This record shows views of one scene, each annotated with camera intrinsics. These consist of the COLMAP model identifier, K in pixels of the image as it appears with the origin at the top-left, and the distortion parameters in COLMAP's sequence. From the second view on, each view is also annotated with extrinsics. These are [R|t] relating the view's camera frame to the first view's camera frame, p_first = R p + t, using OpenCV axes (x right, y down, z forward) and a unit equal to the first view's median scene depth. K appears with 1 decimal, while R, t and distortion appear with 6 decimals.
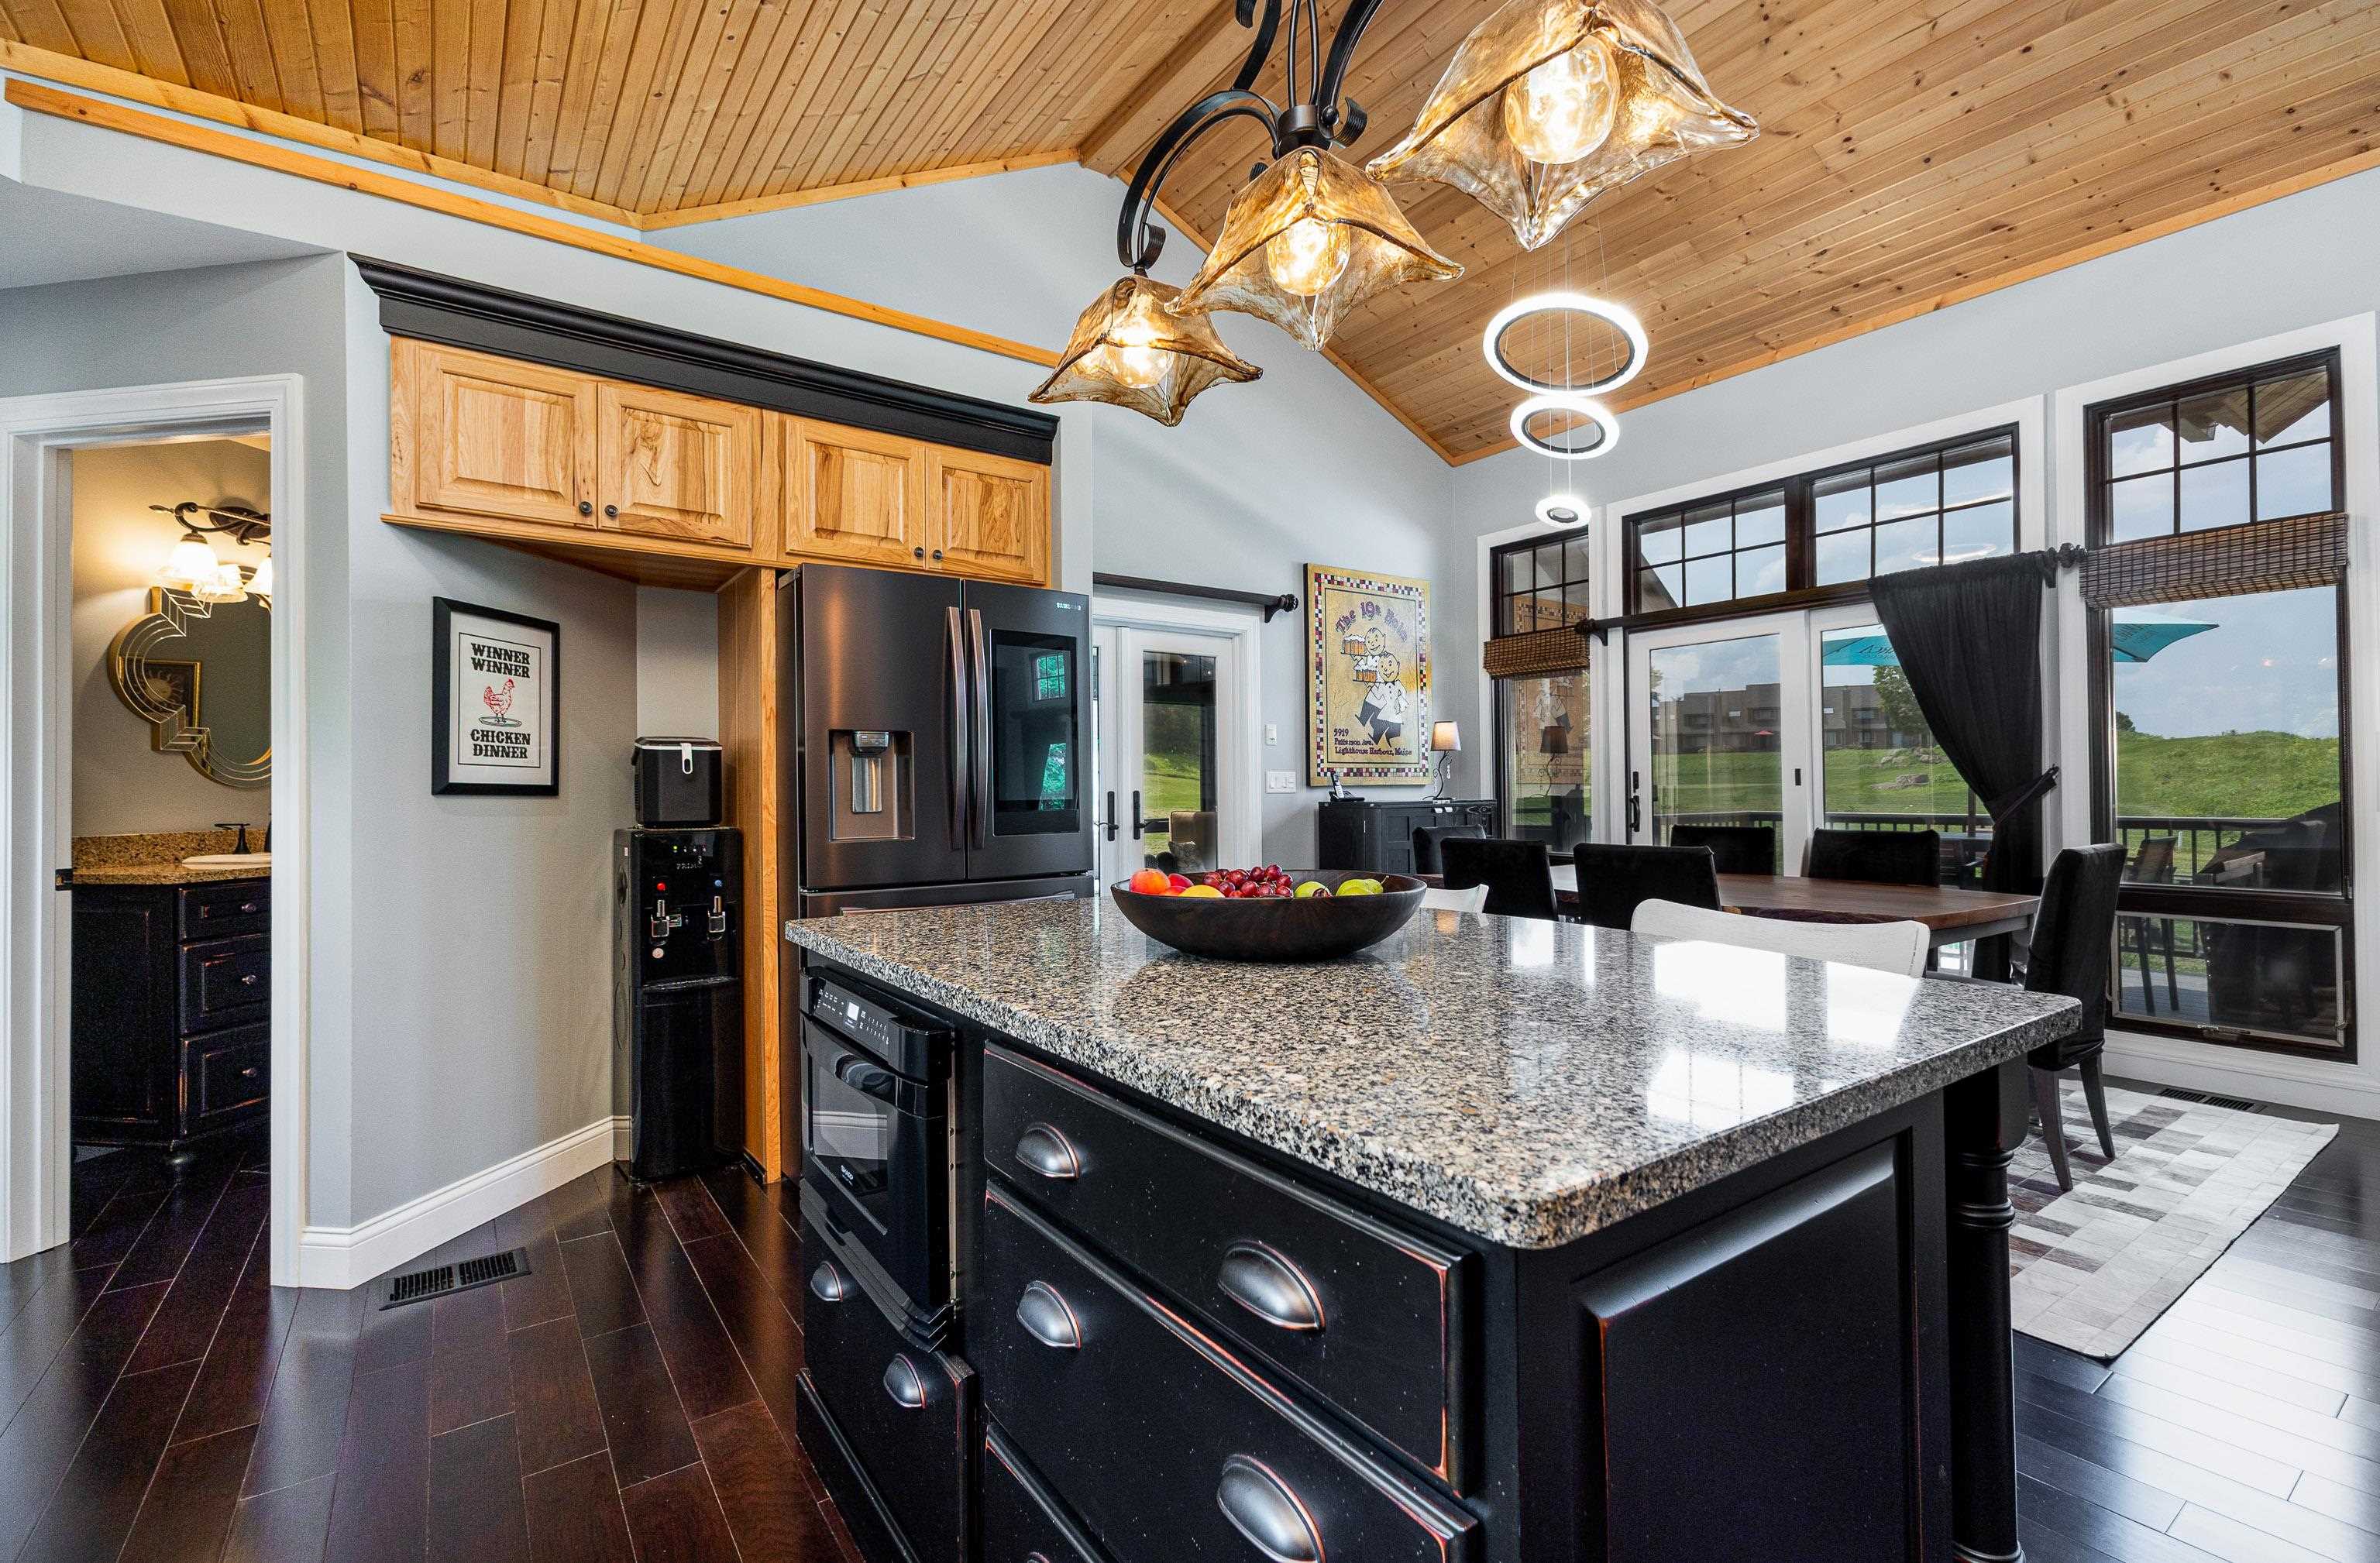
lens RADIAL K [[1047.0, 0, 1188.1], [0, 1047.0, 787.9], [0, 0, 1]] dist [-0.000395, -0.000264]
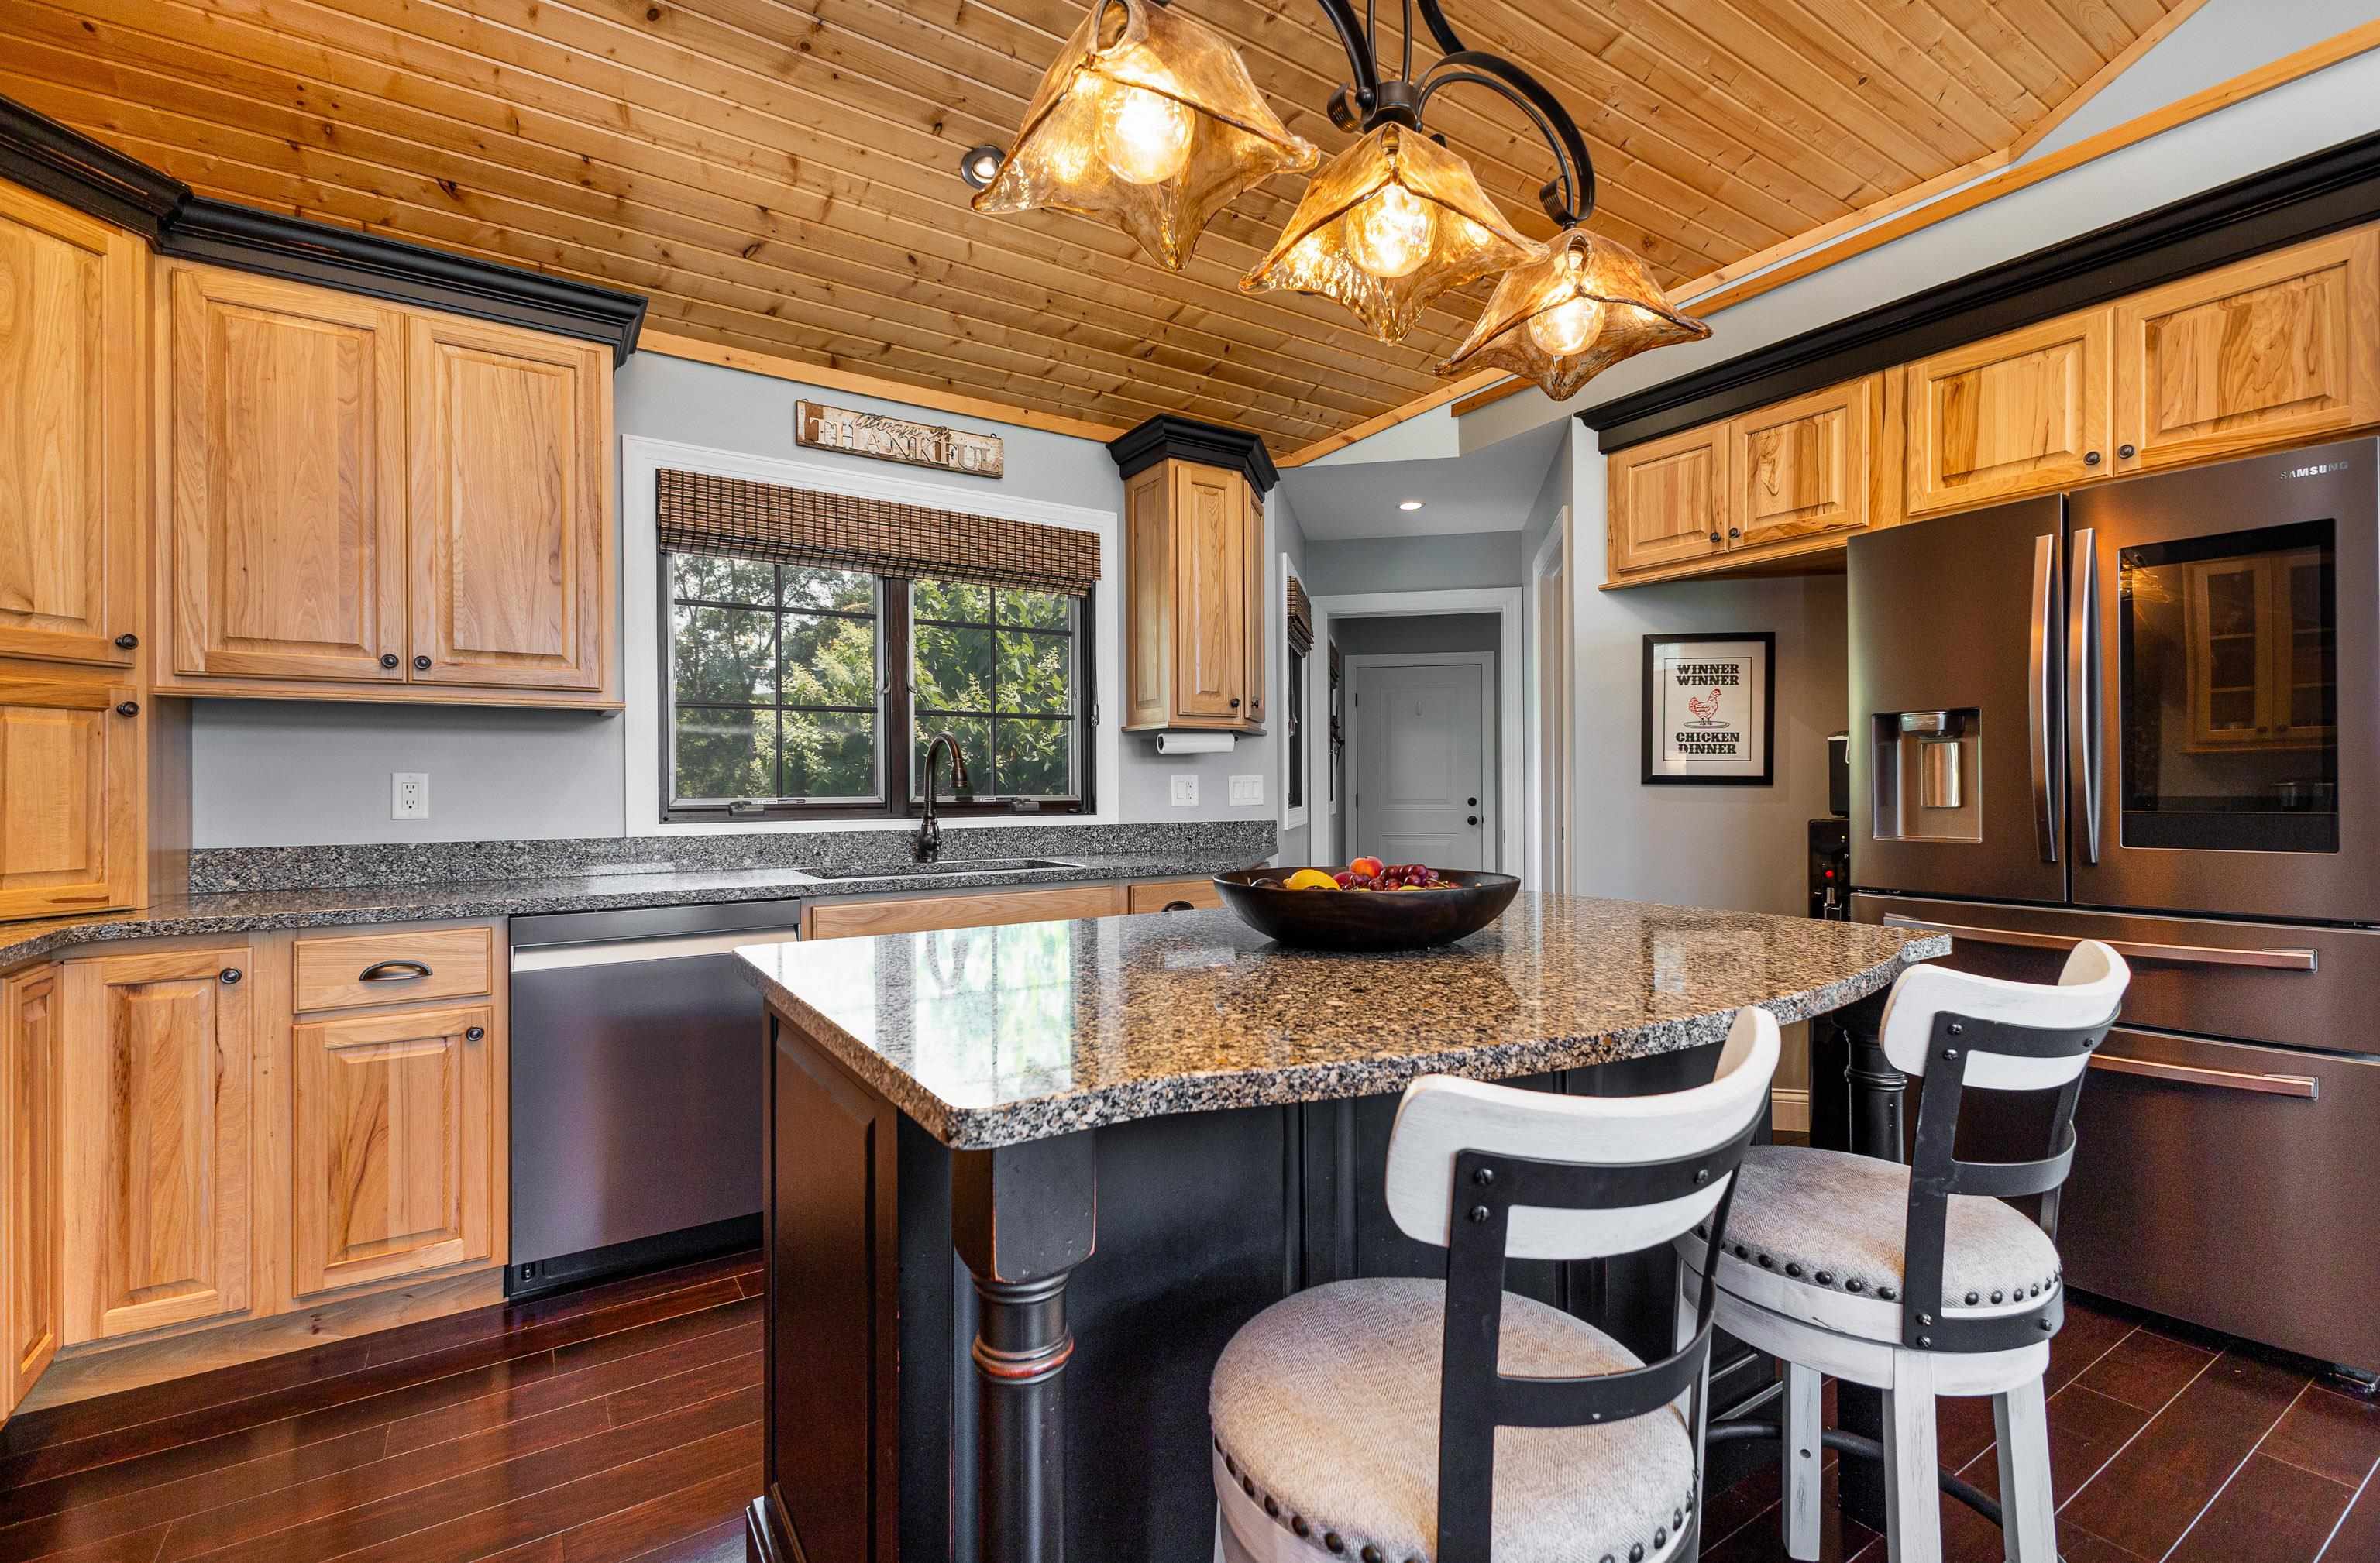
lens RADIAL K [[1047.0, 0, 1189.9], [0, 1047.0, 781.3], [0, 0, 1]] dist [-0.000395, -0.000264]
pose [[-0.042323, -0.000105, -0.999104, 0.573041], [0.008106, 0.999967, -0.000448, -0.001318], [0.999071, -0.008118, -0.042320, 0.439134]]
